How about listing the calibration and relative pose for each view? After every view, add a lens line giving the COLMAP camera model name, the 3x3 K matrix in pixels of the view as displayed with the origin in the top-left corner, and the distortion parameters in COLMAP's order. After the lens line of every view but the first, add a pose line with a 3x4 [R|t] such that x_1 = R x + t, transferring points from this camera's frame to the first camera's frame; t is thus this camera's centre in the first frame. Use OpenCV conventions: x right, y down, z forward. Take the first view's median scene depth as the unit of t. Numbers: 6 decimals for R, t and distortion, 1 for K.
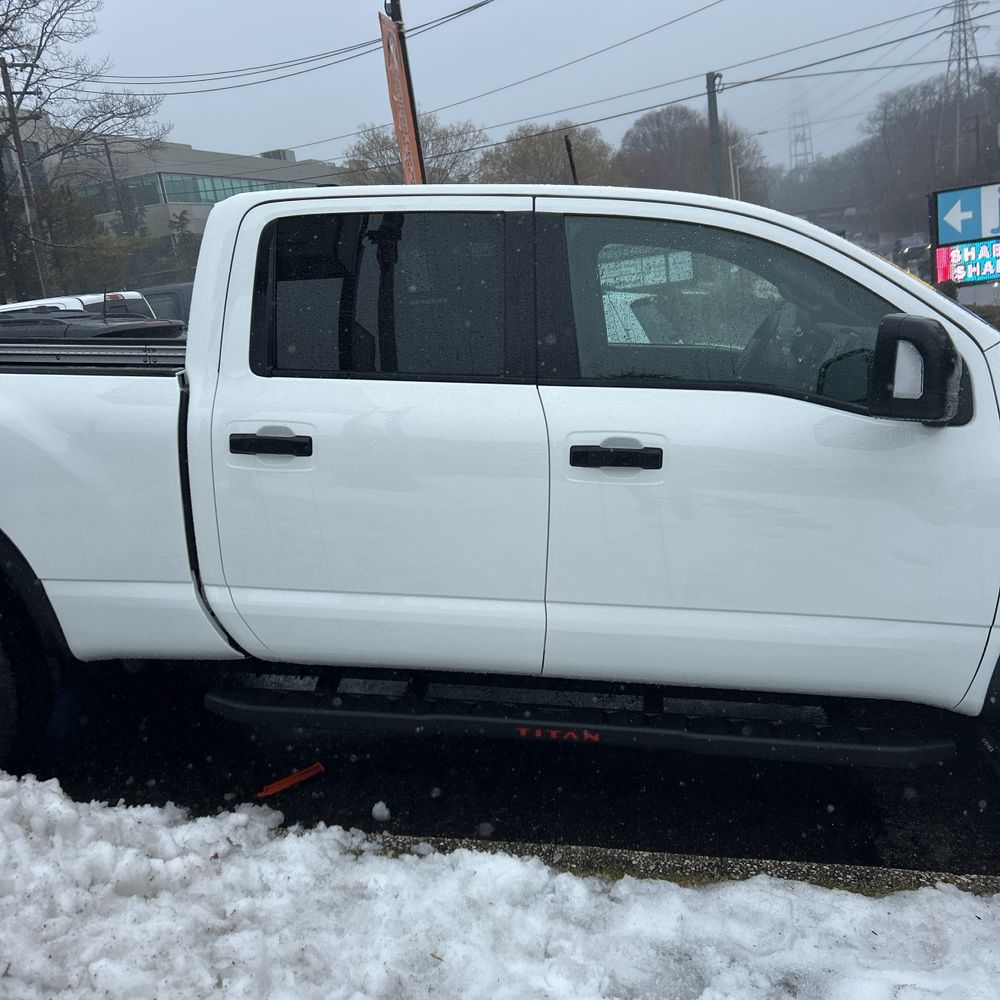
lens RADIAL K [[1005.1, 0, 479.5], [0, 1005.1, 508.3], [0, 0, 1]] dist [0.023045, 0.000000]
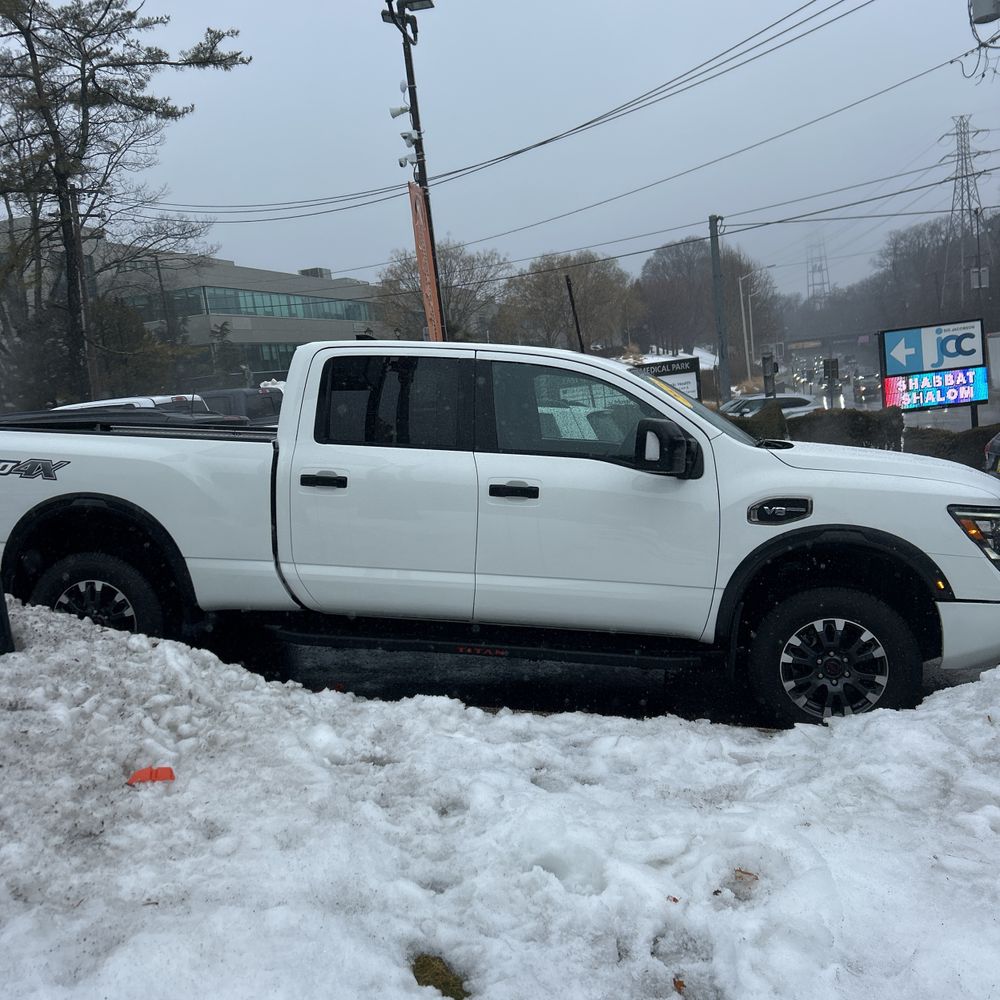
lens RADIAL K [[1005.1, 0, 505.7], [0, 1005.1, 498.9], [0, 0, 1]] dist [0.023045, 0.000000]
pose [[0.999582, 0.028694, 0.003405, 0.020470], [-0.028093, 0.992625, -0.117927, 0.031606], [-0.006764, 0.117782, 0.993016, -0.143232]]
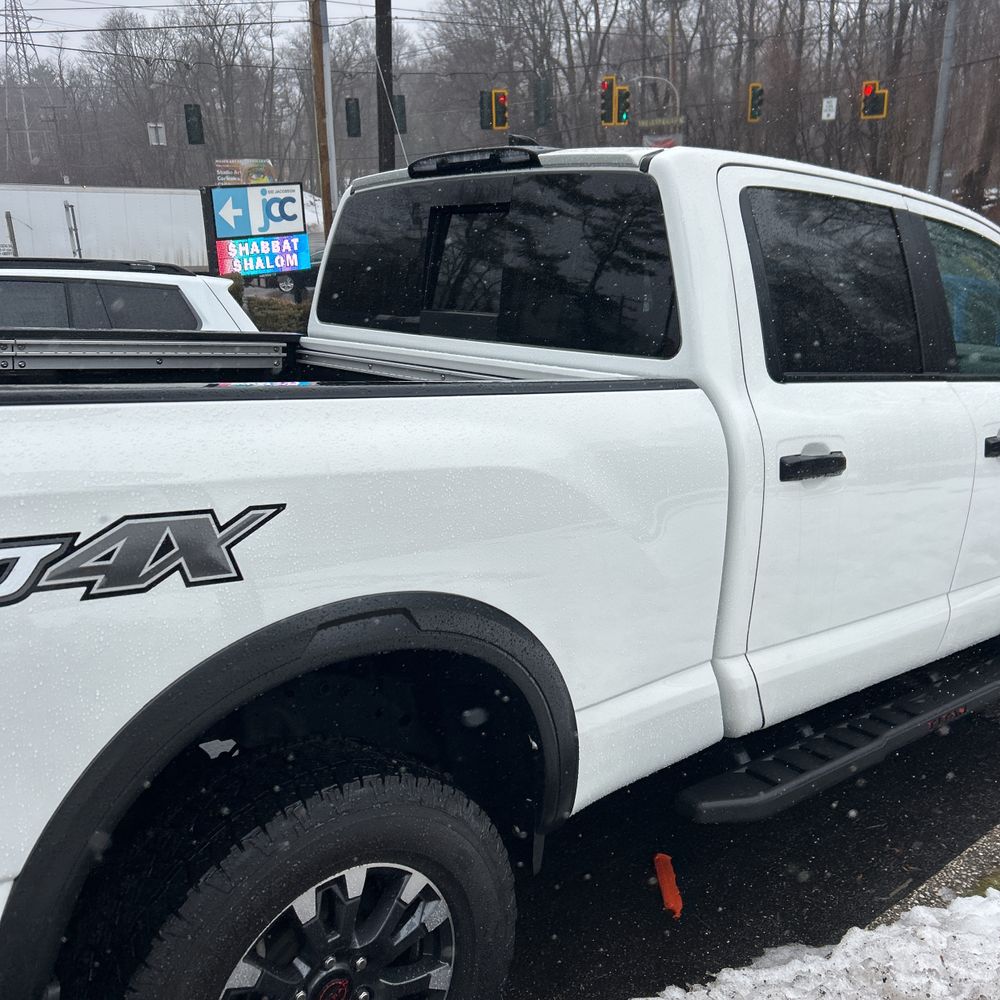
lens RADIAL K [[1005.1, 0, 496.4], [0, 1005.1, 495.8], [0, 0, 1]] dist [0.023045, 0.000000]
pose [[0.656808, -0.115171, 0.745211, -0.184142], [0.114504, 0.992040, 0.052398, -0.020963], [-0.745314, 0.050914, 0.664767, 0.122289]]
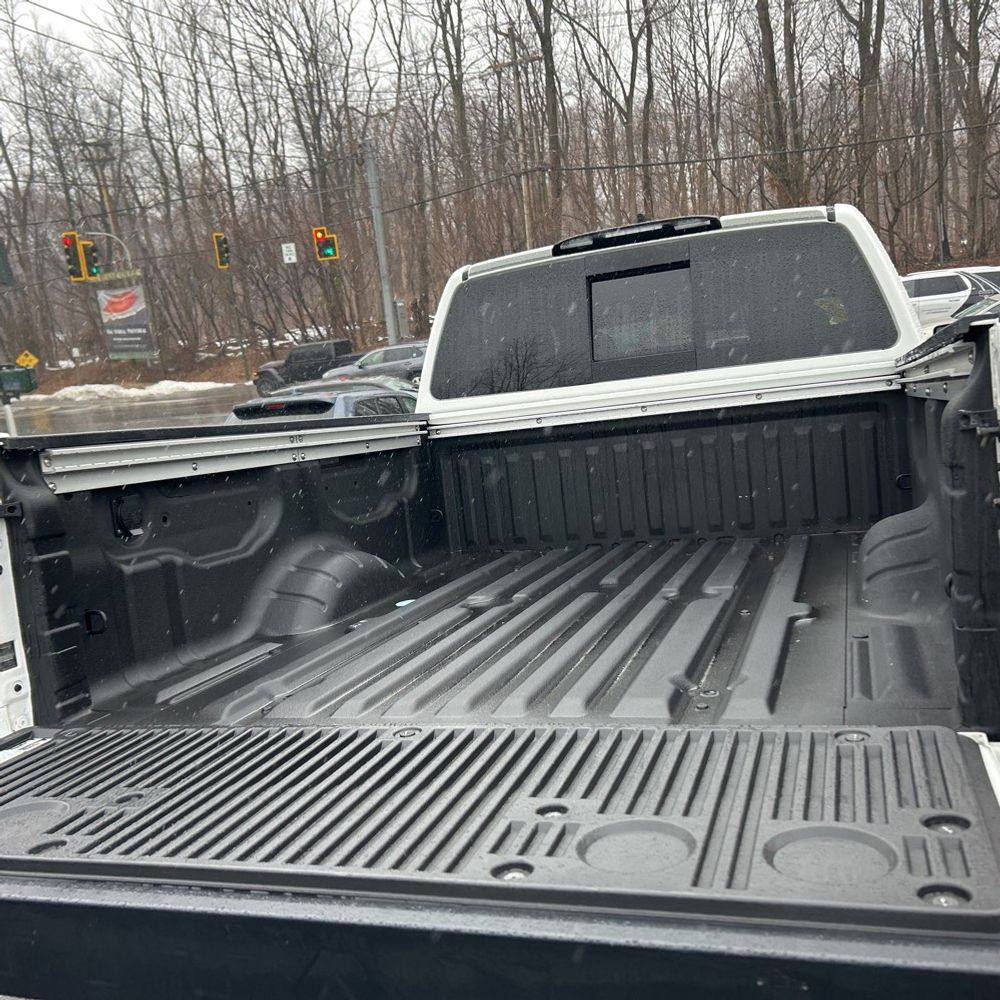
lens RADIAL K [[1005.1, 0, 507.0], [0, 1005.1, 514.2], [0, 0, 1]] dist [0.023045, 0.000000]
pose [[0.163246, -0.107650, 0.980695, -0.270532], [0.316293, 0.947272, 0.051332, -0.032971], [-0.934511, 0.301807, 0.188687, 0.241889]]
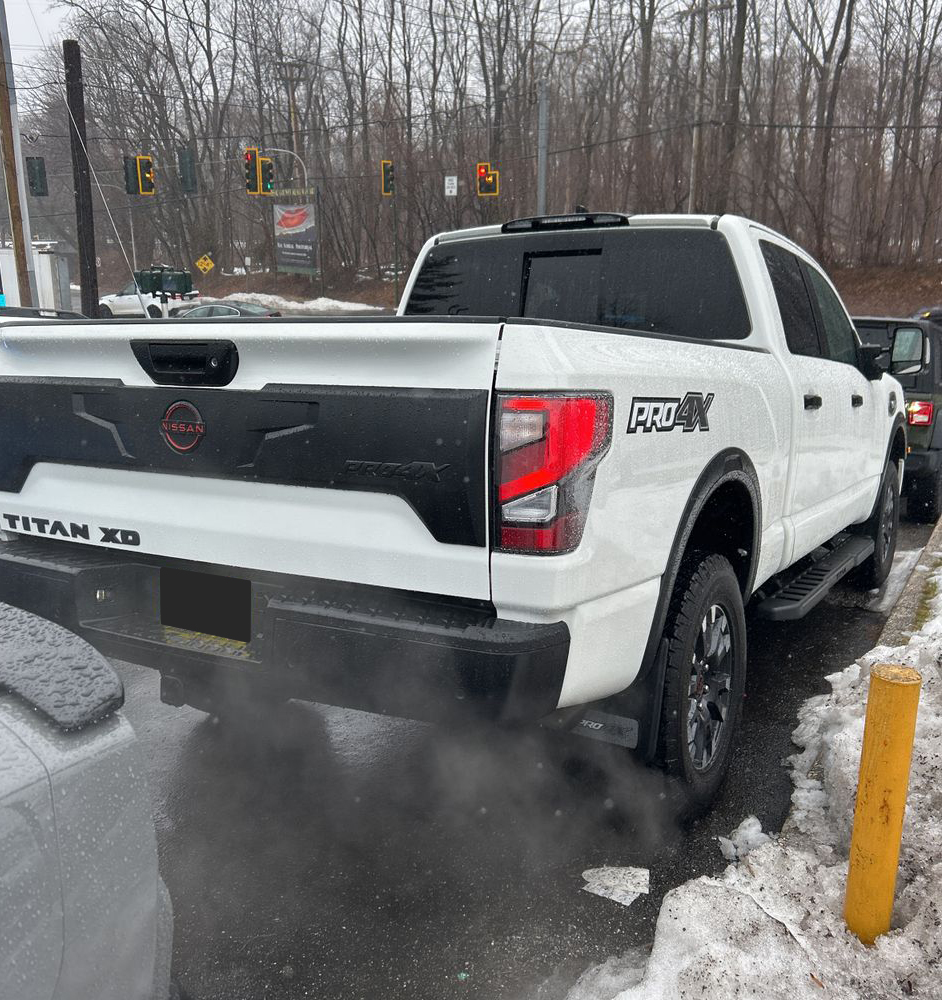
lens RADIAL K [[1017.4, 0, 461.6], [0, 1017.4, 510.8], [0, 0, 1]] dist [0.014531, 0.000000]
pose [[0.356566, -0.116479, 0.926981, -0.314771], [0.183277, 0.981640, 0.052849, -0.014820], [-0.916117, 0.151050, 0.371367, 0.176034]]
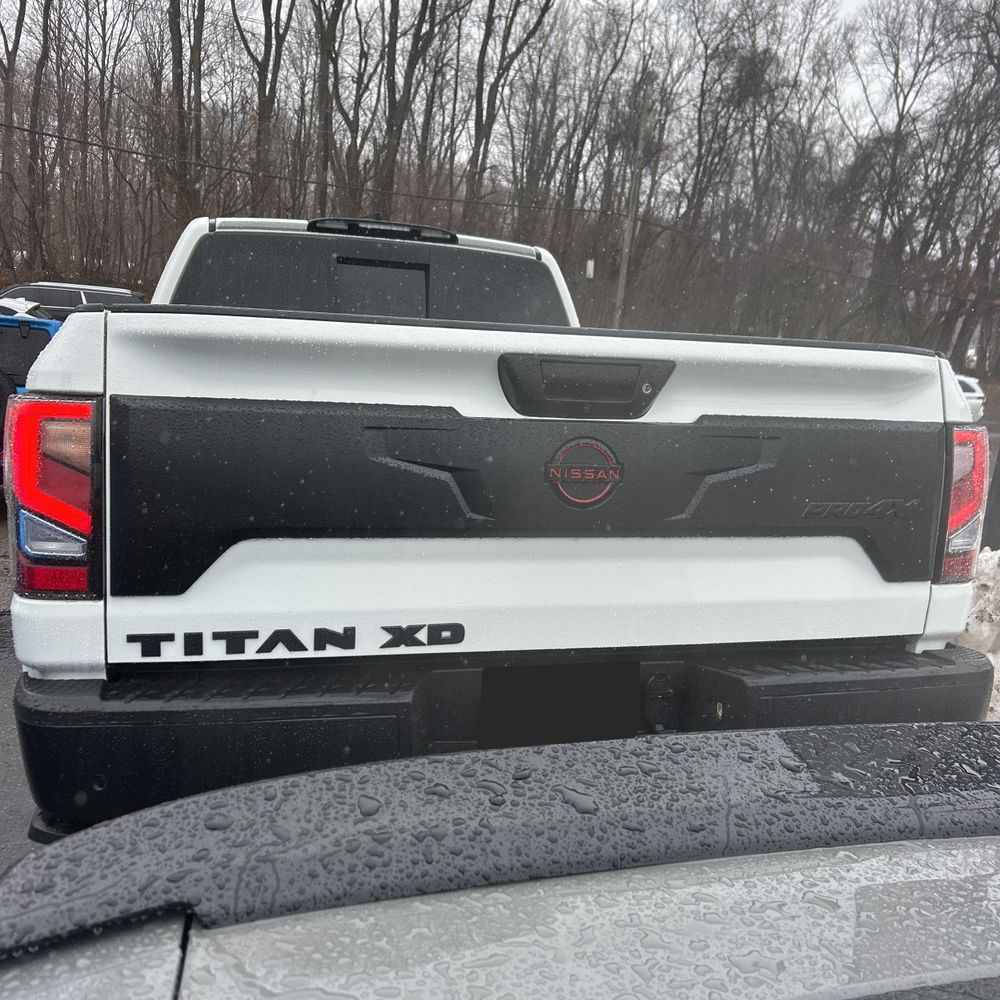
lens RADIAL K [[1005.1, 0, 495.5], [0, 1005.1, 501.0], [0, 0, 1]] dist [0.023045, 0.000000]
pose [[-0.443797, -0.094904, 0.891088, -0.282083], [0.160851, 0.969790, 0.183397, -0.046926], [-0.881573, 0.224723, -0.415124, 0.330122]]
